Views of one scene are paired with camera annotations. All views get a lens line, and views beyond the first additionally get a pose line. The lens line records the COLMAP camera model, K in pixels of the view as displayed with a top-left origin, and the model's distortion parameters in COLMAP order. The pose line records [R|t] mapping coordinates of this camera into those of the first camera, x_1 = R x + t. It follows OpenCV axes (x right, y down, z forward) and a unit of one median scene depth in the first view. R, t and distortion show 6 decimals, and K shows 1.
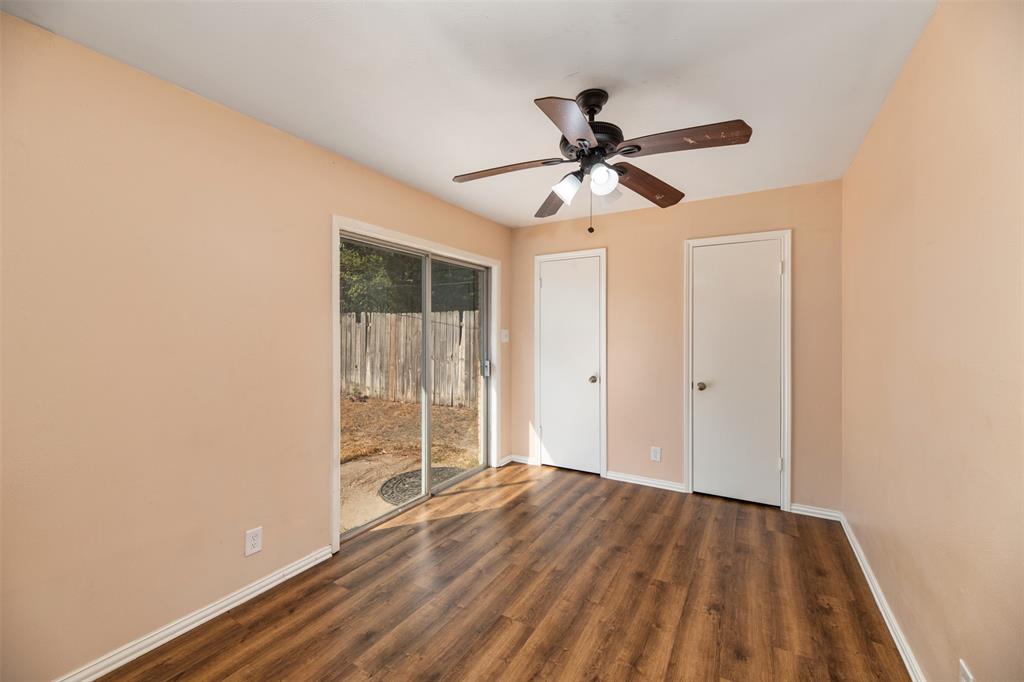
lens RADIAL K [[414.9, 0, 514.1], [0, 414.9, 336.3], [0, 0, 1]] dist [-0.000139, 0.000017]
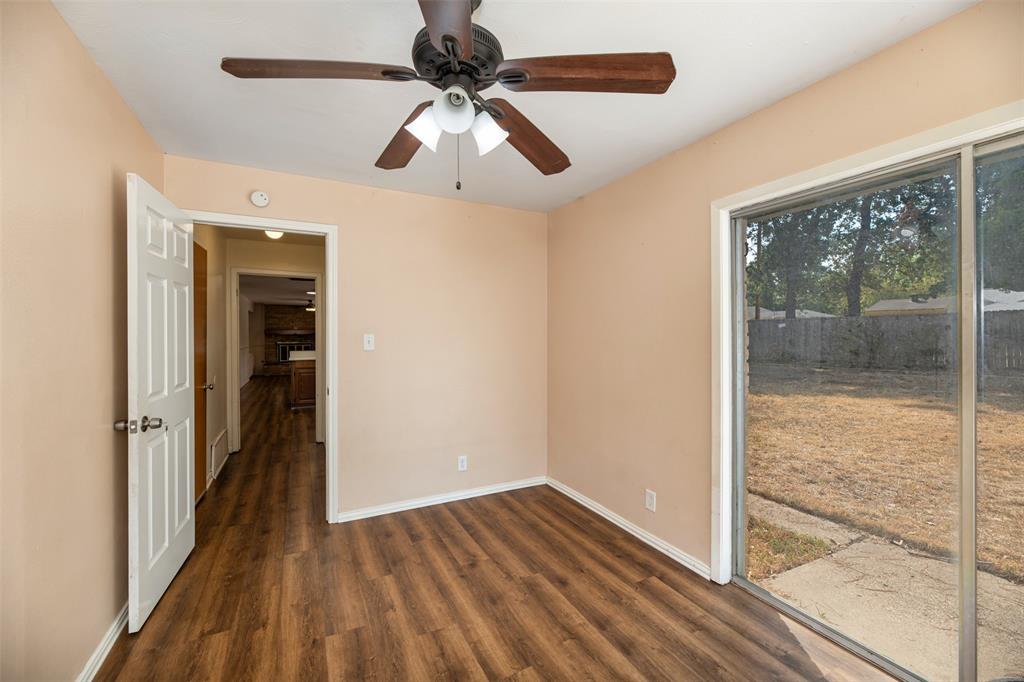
lens RADIAL K [[414.9, 0, 513.7], [0, 414.9, 337.6], [0, 0, 1]] dist [-0.000139, 0.000017]
pose [[-0.537451, 0.003211, -0.843289, 0.694403], [-0.003238, 0.999978, 0.005871, -0.008823], [0.843289, 0.005886, -0.537428, 1.399058]]
